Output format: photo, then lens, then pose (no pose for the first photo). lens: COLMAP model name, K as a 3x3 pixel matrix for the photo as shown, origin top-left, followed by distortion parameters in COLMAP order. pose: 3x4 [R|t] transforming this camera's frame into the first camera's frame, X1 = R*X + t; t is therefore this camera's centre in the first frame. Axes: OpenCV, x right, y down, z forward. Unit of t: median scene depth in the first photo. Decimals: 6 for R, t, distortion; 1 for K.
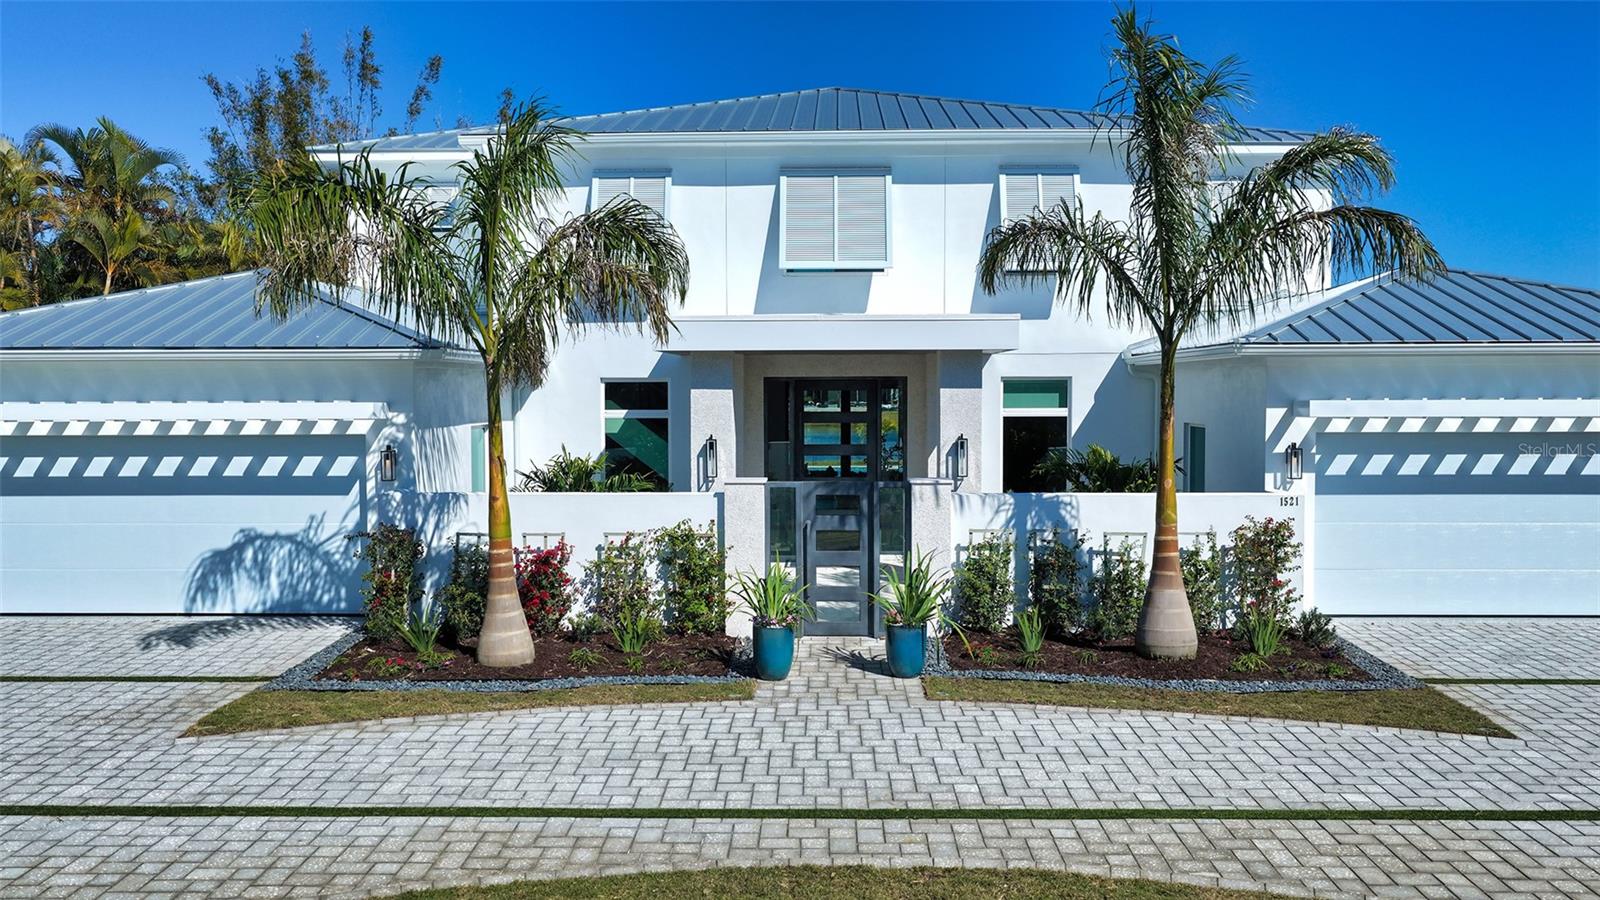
lens RADIAL K [[1292.5, 0, 800.0], [0, 1292.5, 450.0], [0, 0, 1]] dist [-0.008439, -0.001375]
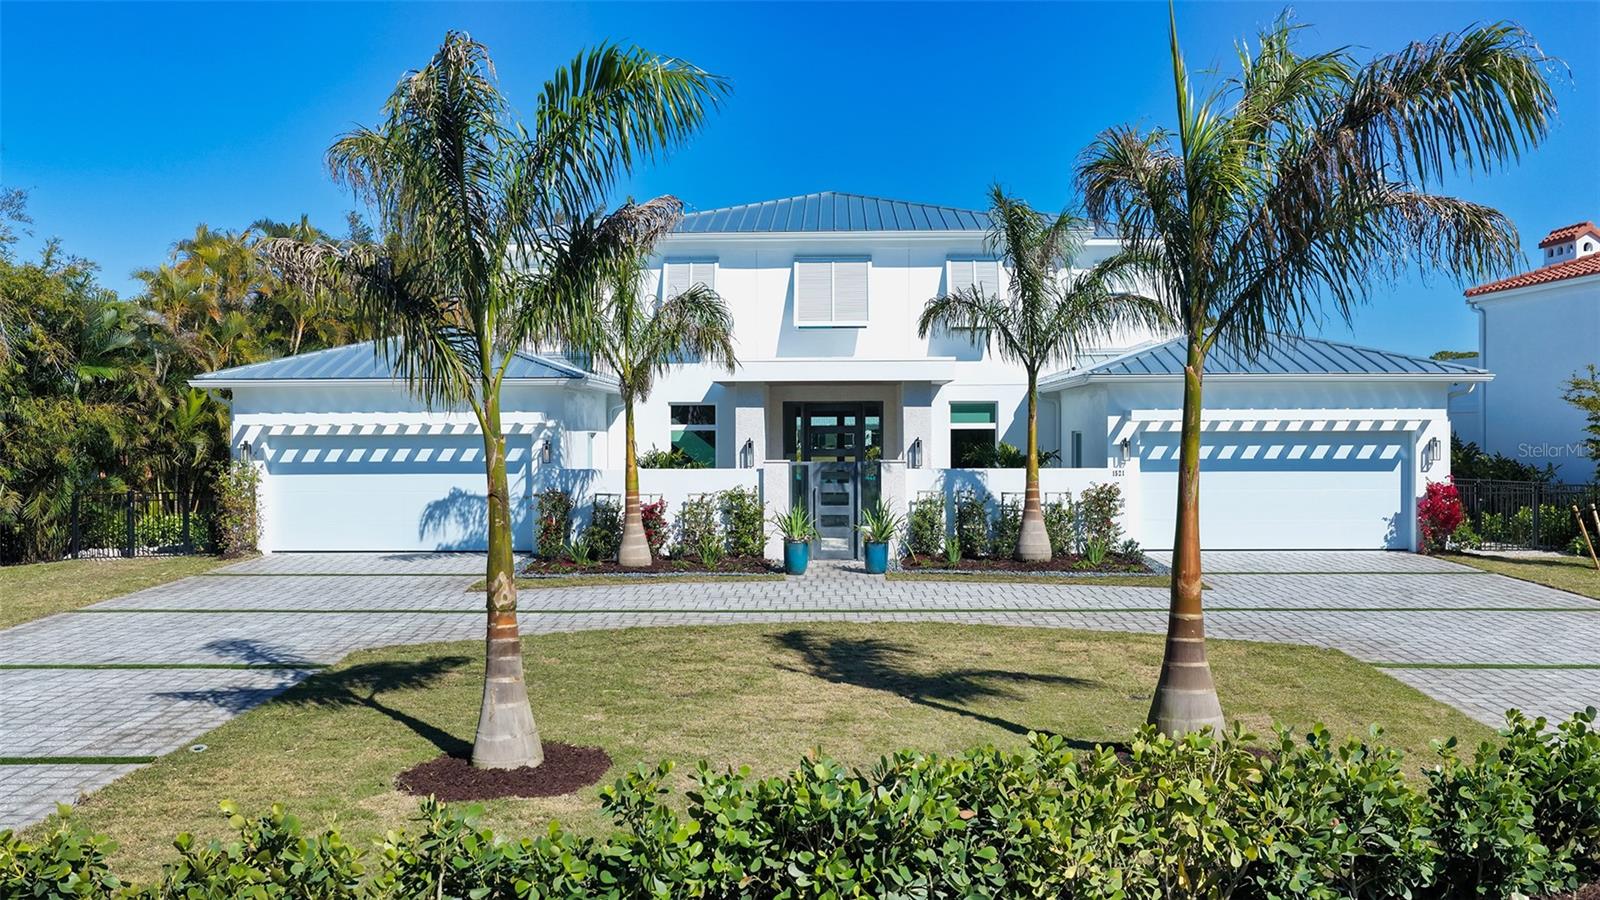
lens RADIAL K [[1292.5, 0, 800.0], [0, 1292.5, 450.0], [0, 0, 1]] dist [-0.008439, -0.001375]
pose [[0.999998, -0.000519, 0.002168, -0.016710], [0.000598, 0.999323, -0.036790, 0.068512], [-0.002147, 0.036791, 0.999321, -0.584605]]
